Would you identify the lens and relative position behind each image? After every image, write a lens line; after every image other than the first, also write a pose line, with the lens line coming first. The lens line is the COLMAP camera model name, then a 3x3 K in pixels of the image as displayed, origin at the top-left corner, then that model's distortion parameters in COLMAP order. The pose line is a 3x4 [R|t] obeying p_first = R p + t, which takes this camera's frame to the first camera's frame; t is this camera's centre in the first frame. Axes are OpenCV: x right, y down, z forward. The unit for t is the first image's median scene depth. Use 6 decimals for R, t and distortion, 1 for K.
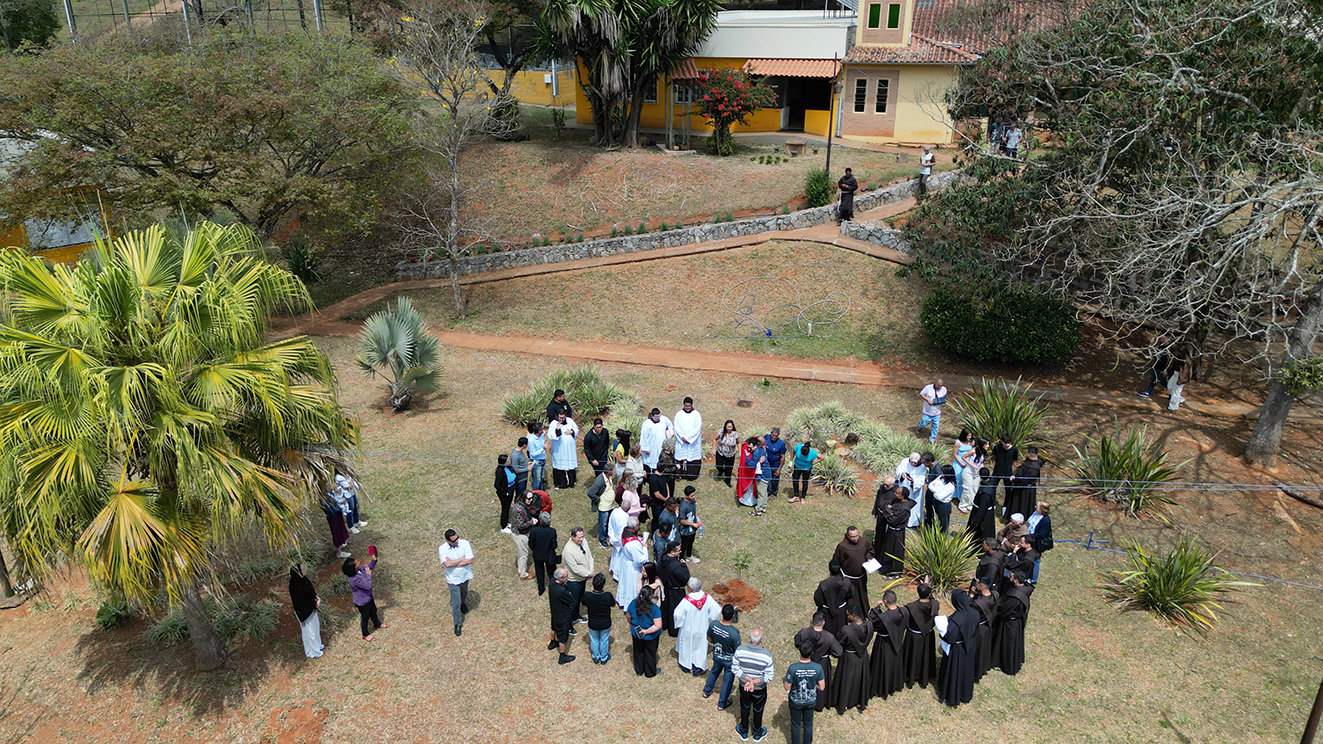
lens RADIAL K [[928.9, 0, 659.0], [0, 928.9, 371.8], [0, 0, 1]] dist [0.049290, -0.013130]
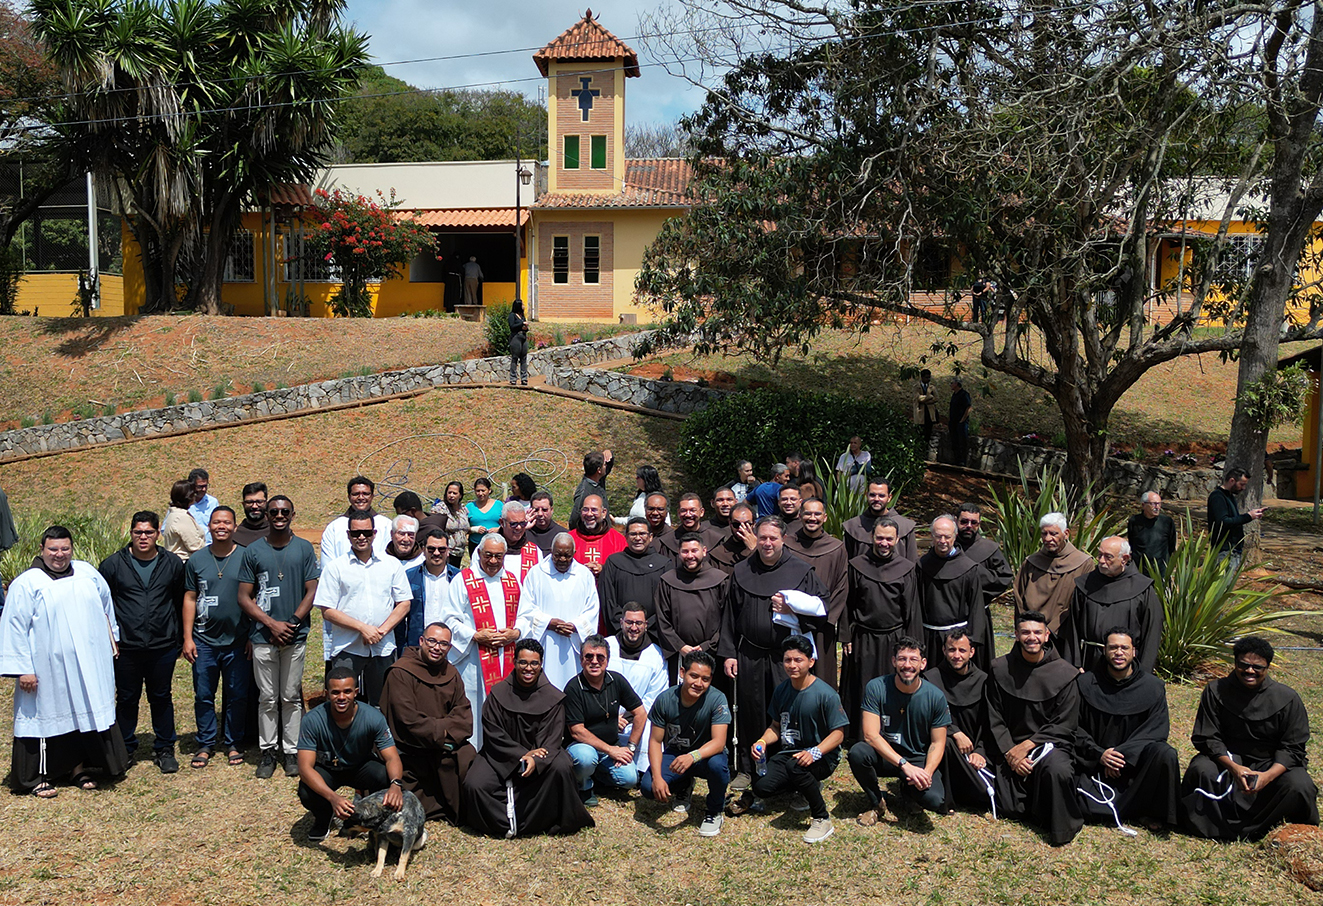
lens RADIAL K [[1334.3, 0, 595.3], [0, 1334.3, 475.0], [0, 0, 1]] dist [0.064534, 0.000000]
pose [[0.974564, -0.013237, 0.223718, 0.021578], [0.079103, 0.954320, -0.288126, 0.149352], [-0.209685, 0.298494, 0.931093, 0.146422]]
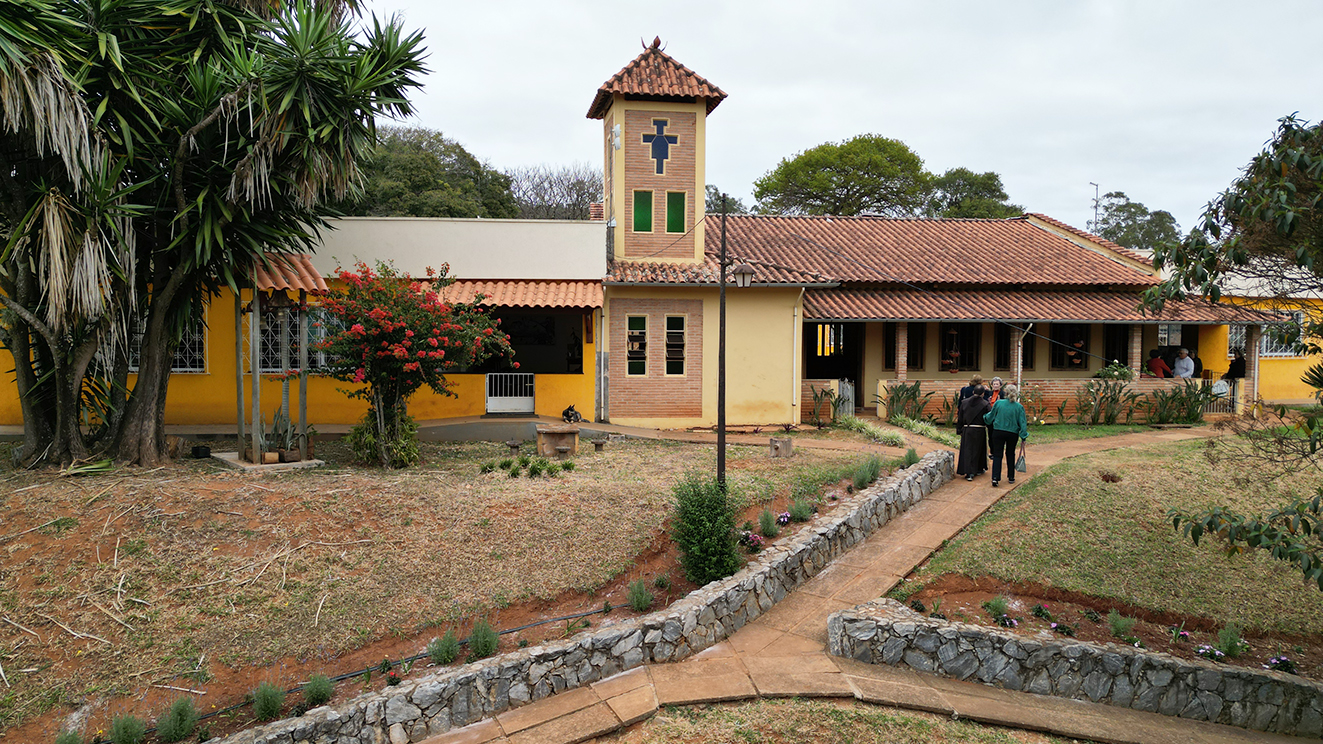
lens RADIAL K [[928.9, 0, 662.7], [0, 928.9, 370.9], [0, 0, 1]] dist [0.049290, -0.013130]
pose [[0.888977, -0.015752, 0.457681, -0.016656], [0.167228, 0.941558, -0.292410, -0.133861], [-0.426327, 0.336483, 0.839657, 0.598804]]
